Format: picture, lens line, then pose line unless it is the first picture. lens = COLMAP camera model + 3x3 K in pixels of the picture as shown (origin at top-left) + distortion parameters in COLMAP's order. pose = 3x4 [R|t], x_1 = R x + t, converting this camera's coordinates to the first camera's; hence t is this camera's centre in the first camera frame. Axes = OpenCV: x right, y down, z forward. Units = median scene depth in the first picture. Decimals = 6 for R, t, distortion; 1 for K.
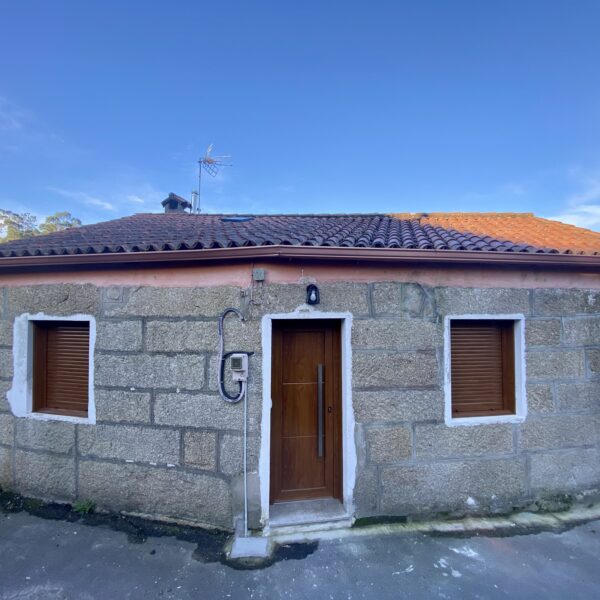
lens RADIAL K [[321.7, 0, 298.9], [0, 321.7, 301.7], [0, 0, 1]] dist [0.045486, -0.040668]
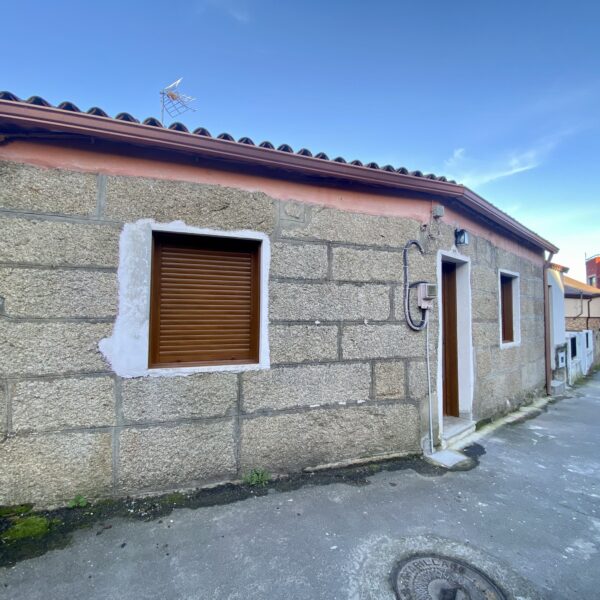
lens RADIAL K [[321.7, 0, 298.9], [0, 321.7, 301.7], [0, 0, 1]] dist [0.045486, -0.040668]
pose [[0.845510, 0.026718, 0.533290, -1.020558], [-0.020280, 0.999634, -0.017928, 0.230991], [-0.533574, 0.004343, 0.845742, 0.301006]]
